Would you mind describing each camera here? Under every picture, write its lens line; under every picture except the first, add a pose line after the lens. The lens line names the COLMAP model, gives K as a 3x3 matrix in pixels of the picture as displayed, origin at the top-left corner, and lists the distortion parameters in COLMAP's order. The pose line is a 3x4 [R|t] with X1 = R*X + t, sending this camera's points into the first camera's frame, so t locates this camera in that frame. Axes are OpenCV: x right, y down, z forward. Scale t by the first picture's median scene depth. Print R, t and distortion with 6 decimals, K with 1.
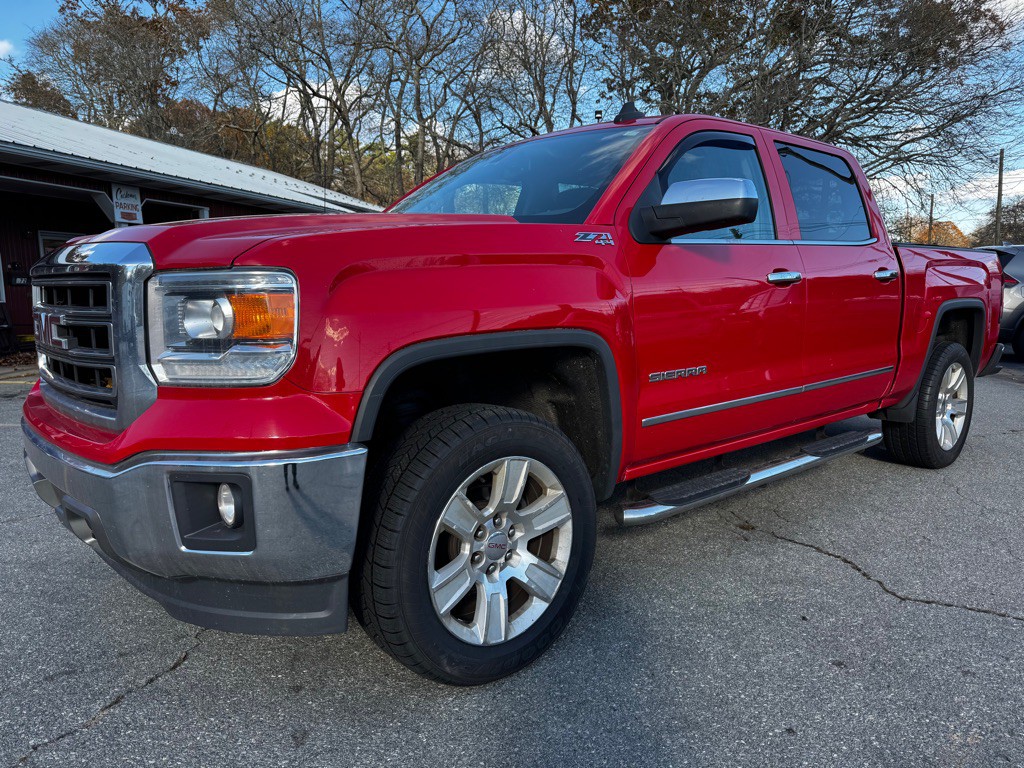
lens RADIAL K [[722.2, 0, 513.7], [0, 722.2, 383.0], [0, 0, 1]] dist [0.121375, -0.189318]
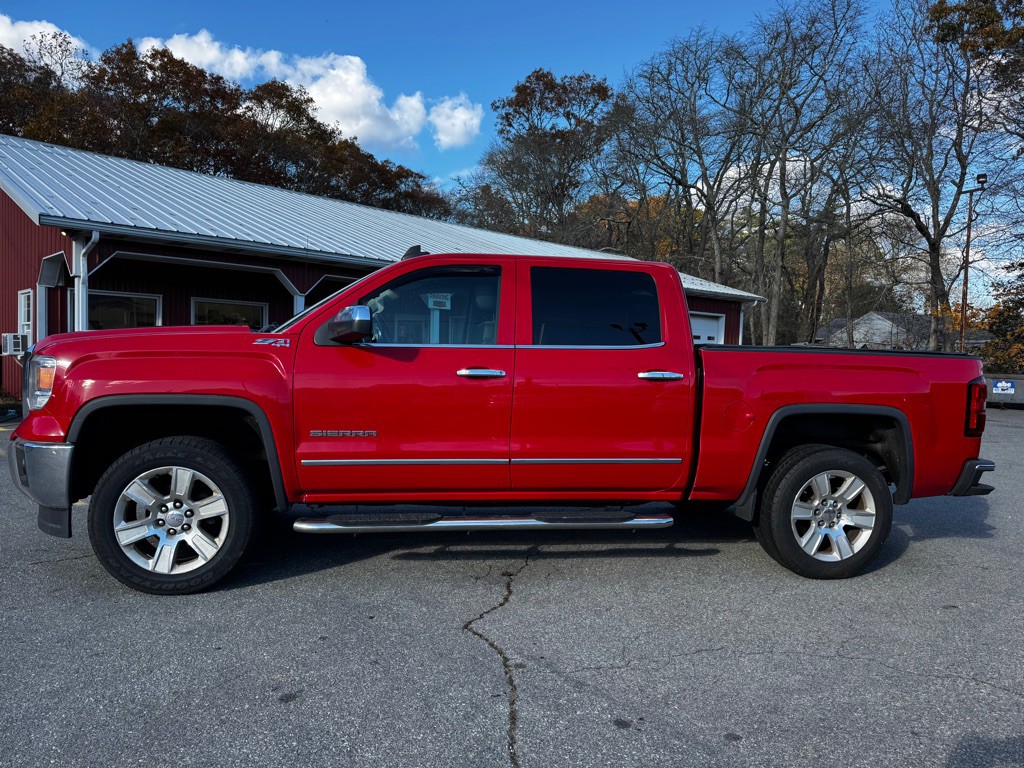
lens RADIAL K [[722.2, 0, 513.7], [0, 722.2, 383.0], [0, 0, 1]] dist [0.121375, -0.189318]
pose [[0.848744, 0.056639, -0.525763, 1.477850], [-0.107749, 0.991912, -0.067084, -0.060310], [0.517711, 0.113587, 0.847982, -0.088505]]
